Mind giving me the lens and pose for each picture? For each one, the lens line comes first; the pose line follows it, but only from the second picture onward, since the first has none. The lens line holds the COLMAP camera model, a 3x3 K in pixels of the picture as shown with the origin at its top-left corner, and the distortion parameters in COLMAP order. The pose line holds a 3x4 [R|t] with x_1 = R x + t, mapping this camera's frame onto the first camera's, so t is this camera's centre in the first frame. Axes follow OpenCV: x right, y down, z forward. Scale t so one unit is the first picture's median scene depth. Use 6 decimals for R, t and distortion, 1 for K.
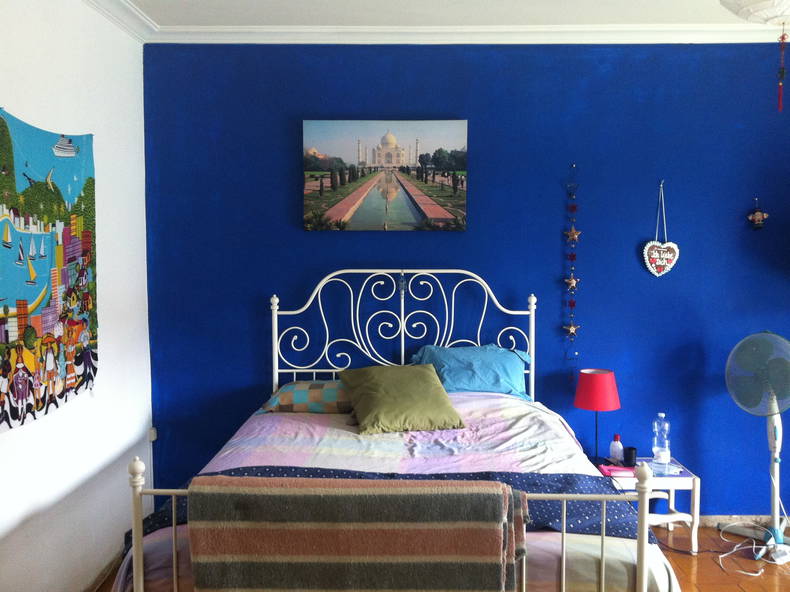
lens RADIAL K [[729.1, 0, 395.0], [0, 729.1, 296.0], [0, 0, 1]] dist [0.138565, -0.319681]
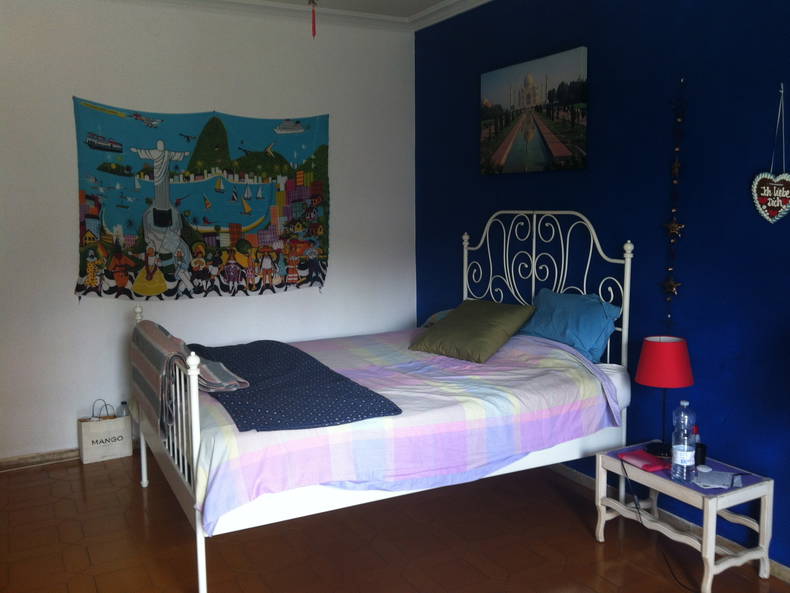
lens RADIAL K [[729.1, 0, 395.0], [0, 729.1, 296.5], [0, 0, 1]] dist [0.138565, -0.319681]
pose [[0.485467, 0.108437, -0.867504, 0.808701], [-0.051596, 0.994102, 0.095388, -0.005365], [0.872731, -0.001548, 0.488199, 0.343607]]
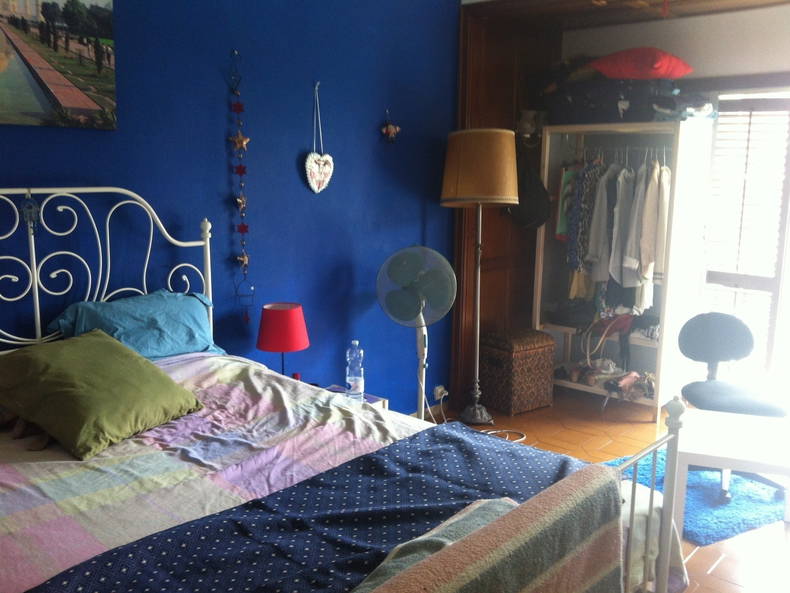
lens RADIAL K [[735.6, 0, 395.0], [0, 735.6, 296.5], [0, 0, 1]] dist [0.007999, -0.007252]
pose [[0.636025, -0.125933, 0.761323, -0.284488], [0.039727, 0.990629, 0.130674, -0.014415], [-0.770645, -0.052866, 0.635068, 0.353247]]
